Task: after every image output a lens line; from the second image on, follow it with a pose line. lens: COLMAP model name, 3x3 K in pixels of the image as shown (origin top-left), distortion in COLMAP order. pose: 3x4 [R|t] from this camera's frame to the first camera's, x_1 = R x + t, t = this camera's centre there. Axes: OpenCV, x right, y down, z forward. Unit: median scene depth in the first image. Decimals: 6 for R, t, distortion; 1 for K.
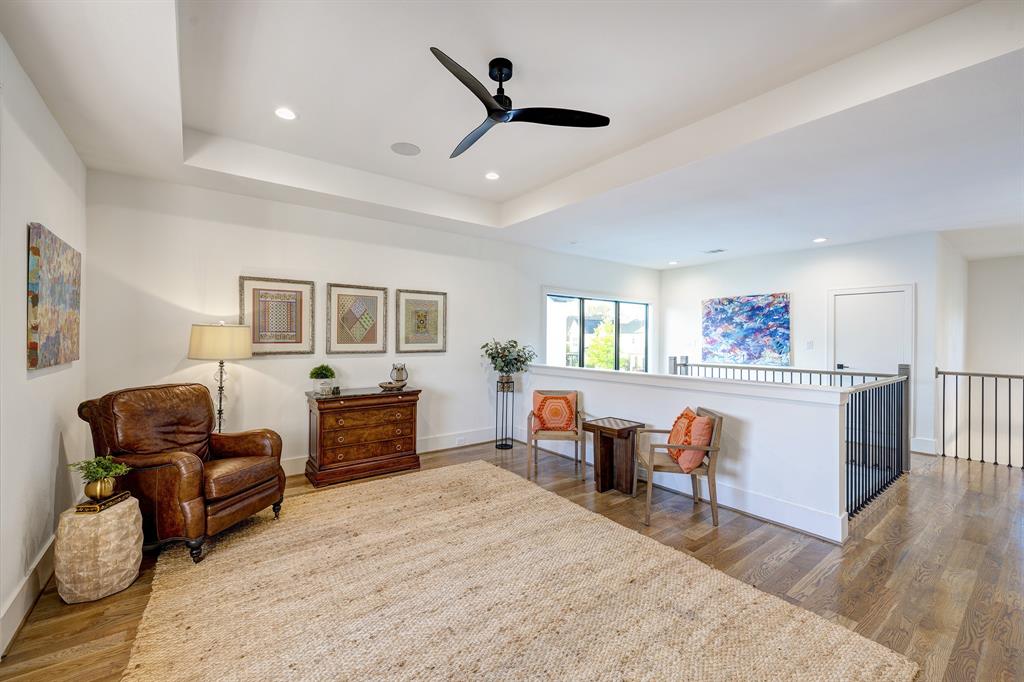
lens RADIAL K [[410.8, 0, 512.0], [0, 410.8, 341.0], [0, 0, 1]] dist [-0.001062, -0.000023]
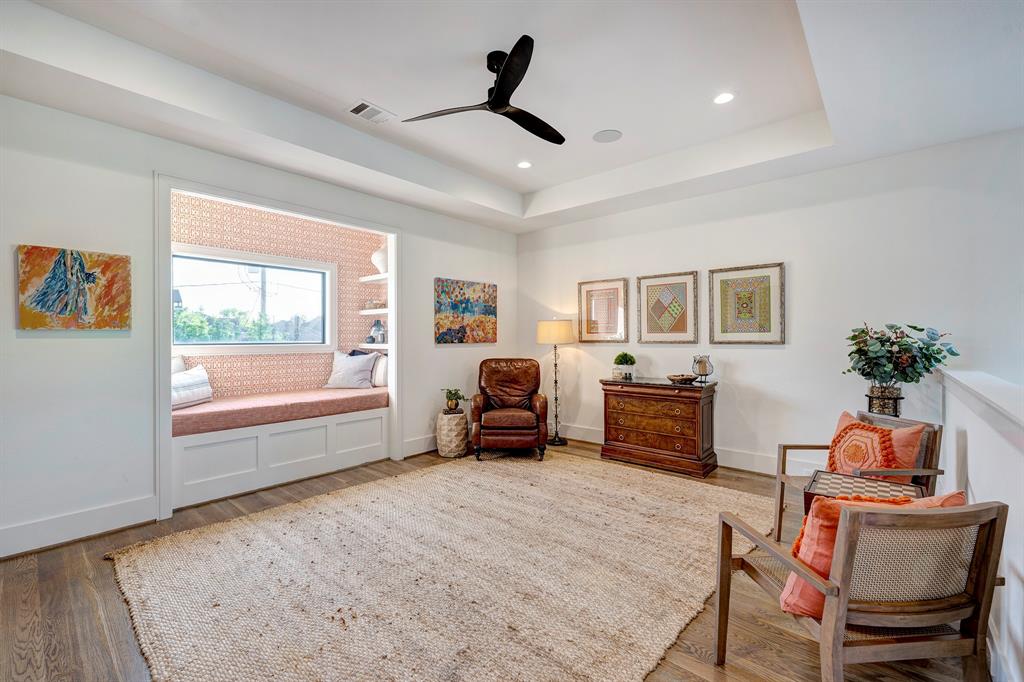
lens RADIAL K [[443.1, 0, 512.0], [0, 443.1, 341.0], [0, 0, 1]] dist [0.000974, 0.000051]
pose [[0.191279, 0.012442, -0.981457, 0.622429], [0.010344, 0.999839, 0.014691, 0.006151], [0.981481, -0.012962, 0.191119, 0.454231]]
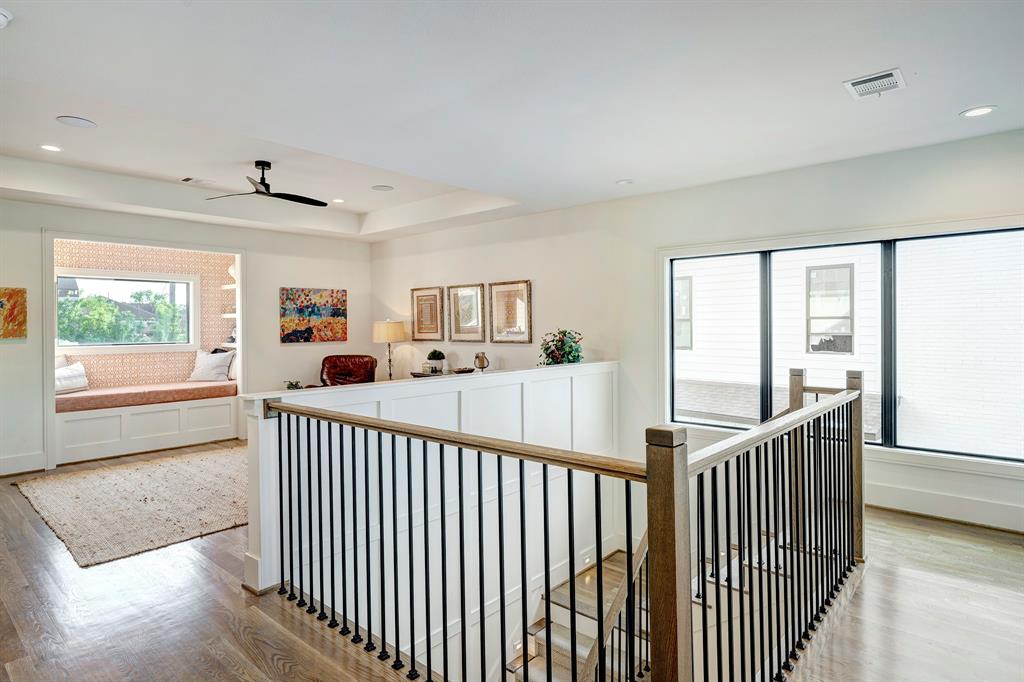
lens RADIAL K [[587.1, 0, 515.6], [0, 587.1, 329.0], [0, 0, 1]] dist [0.005505, 0.000518]
pose [[0.184582, 0.010524, -0.982761, 1.378872], [0.016165, 0.999775, 0.013742, -0.028823], [0.982684, -0.018423, 0.184371, 0.863820]]
